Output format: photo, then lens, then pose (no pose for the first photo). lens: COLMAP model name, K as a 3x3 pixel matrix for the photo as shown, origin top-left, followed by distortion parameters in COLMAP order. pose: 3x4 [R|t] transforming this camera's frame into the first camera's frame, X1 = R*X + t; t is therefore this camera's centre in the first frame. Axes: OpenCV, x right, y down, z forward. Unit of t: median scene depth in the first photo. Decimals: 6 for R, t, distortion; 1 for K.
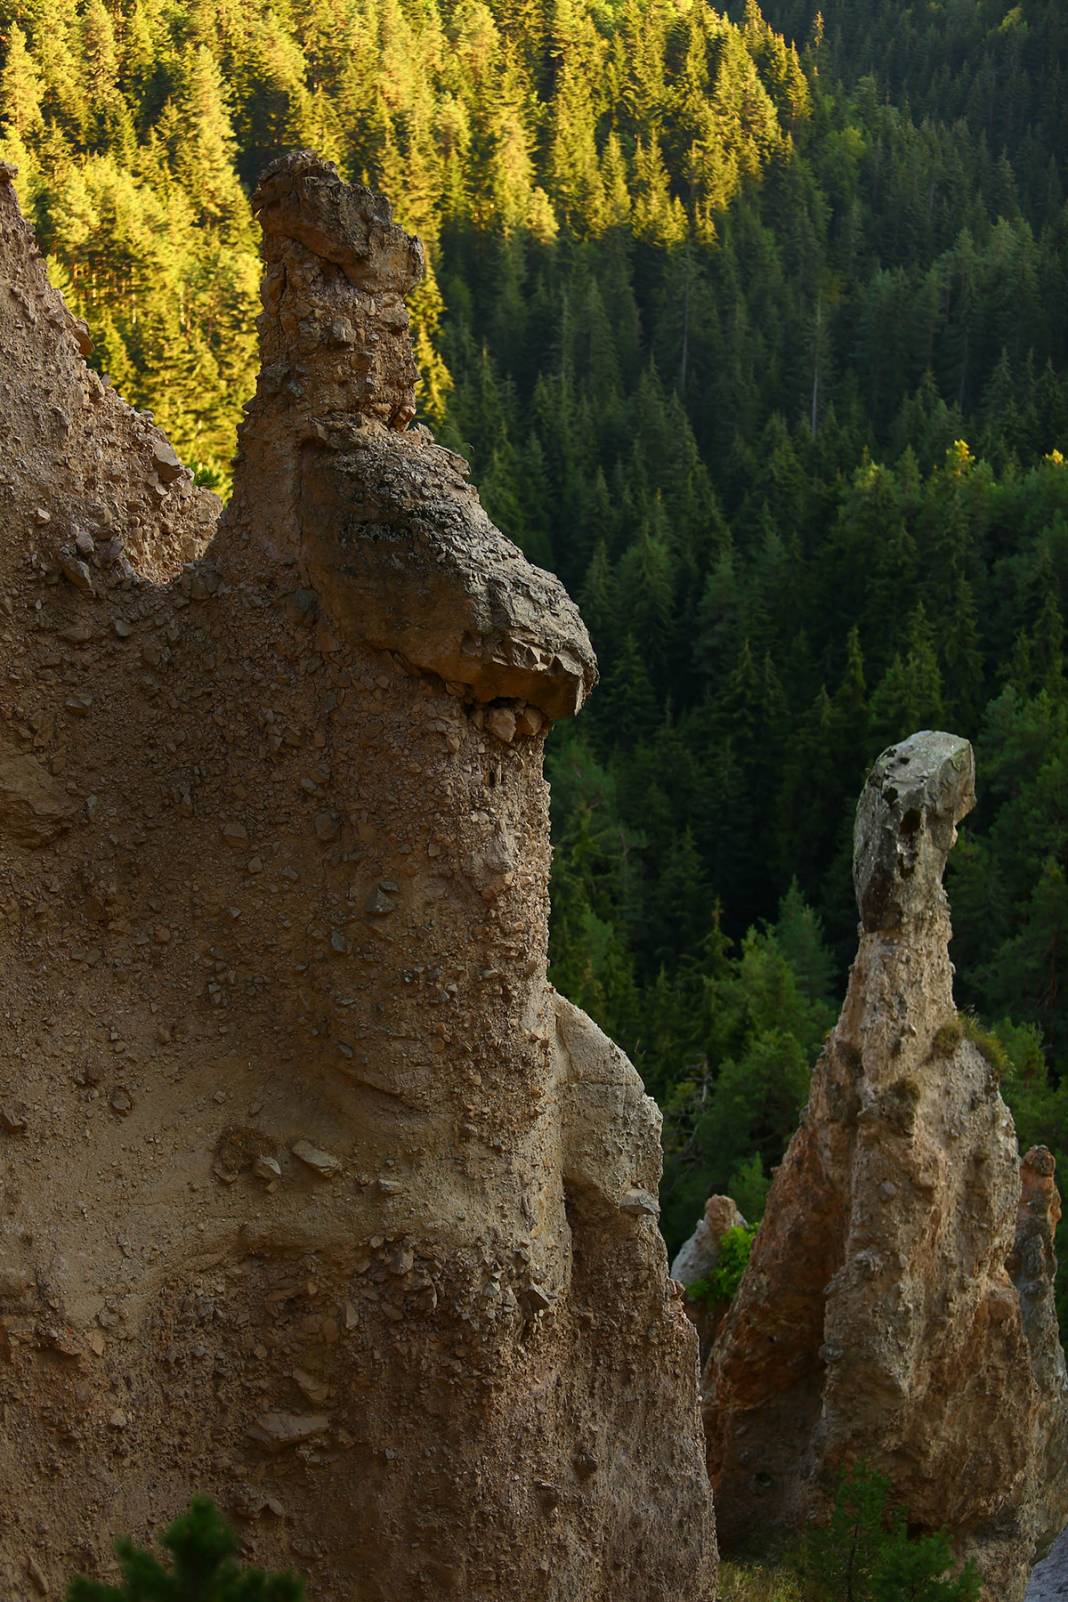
lens RADIAL K [[3611.9, 0, 534.0], [0, 3611.9, 801.0], [0, 0, 1]] dist [-0.330734, 0.536741]
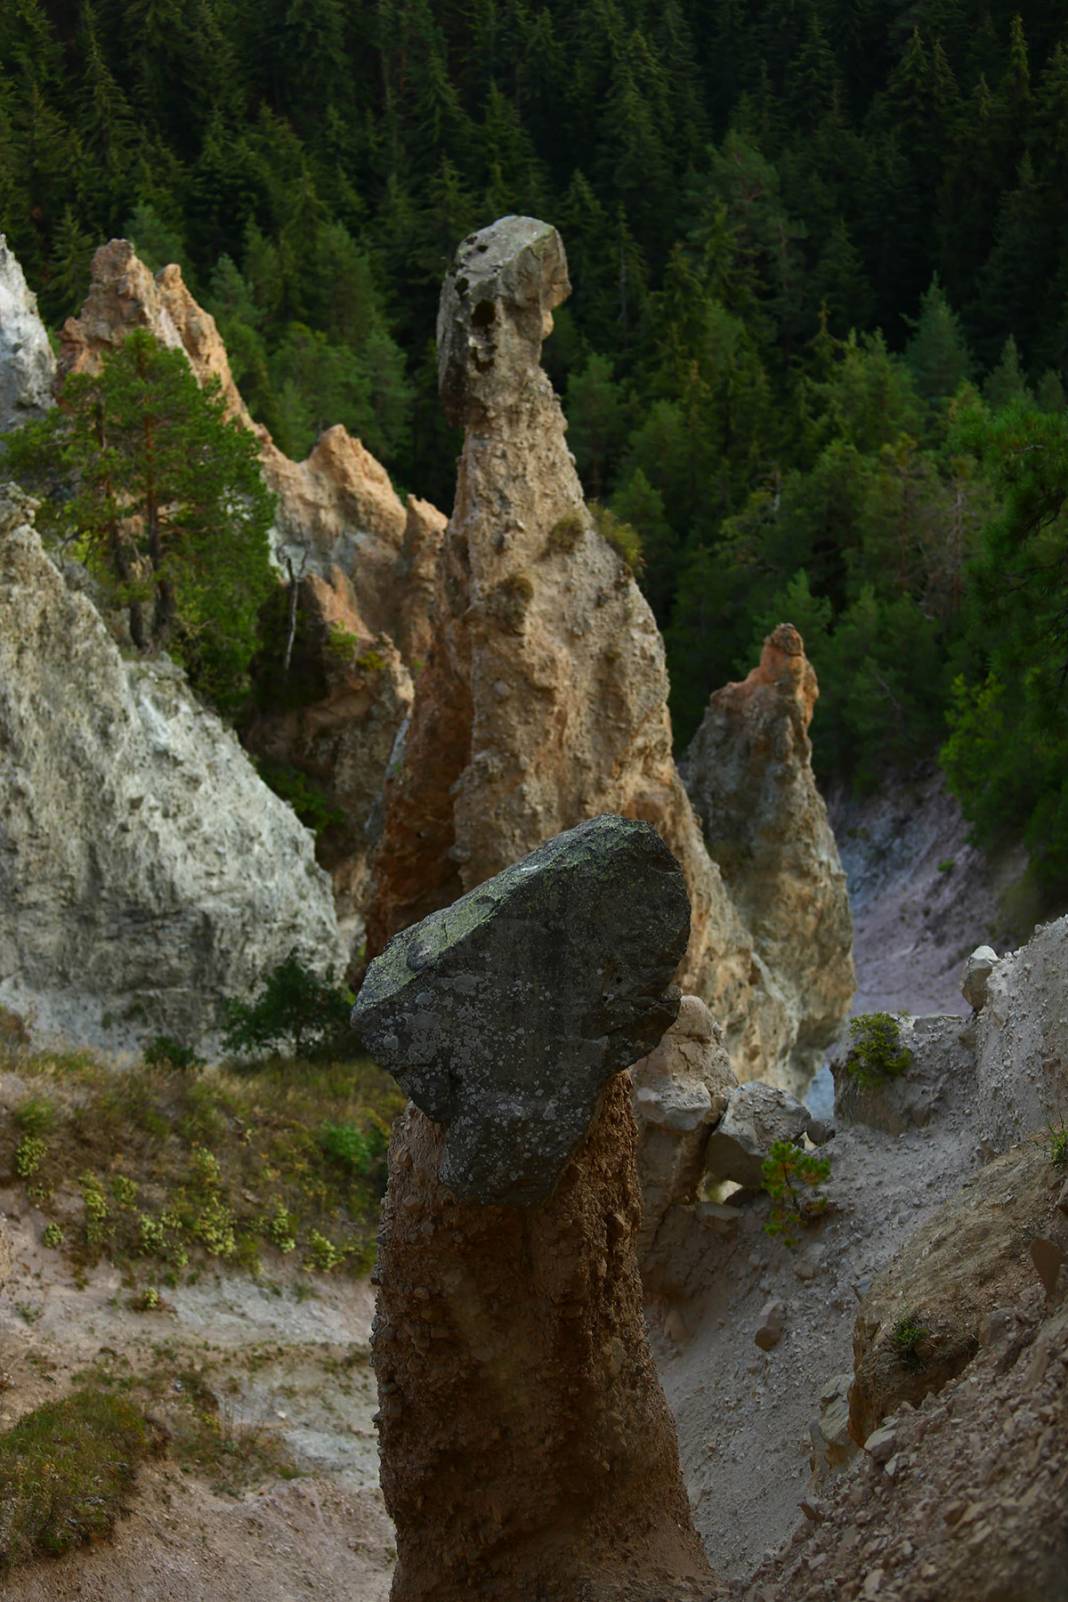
lens RADIAL K [[3611.9, 0, 534.0], [0, 3611.9, 801.0], [0, 0, 1]] dist [-0.330734, 0.536741]
pose [[0.990823, 0.015743, -0.134248, 0.233919], [0.009229, 0.982997, 0.183388, -0.039264], [0.134853, -0.182944, 0.973831, 0.051788]]
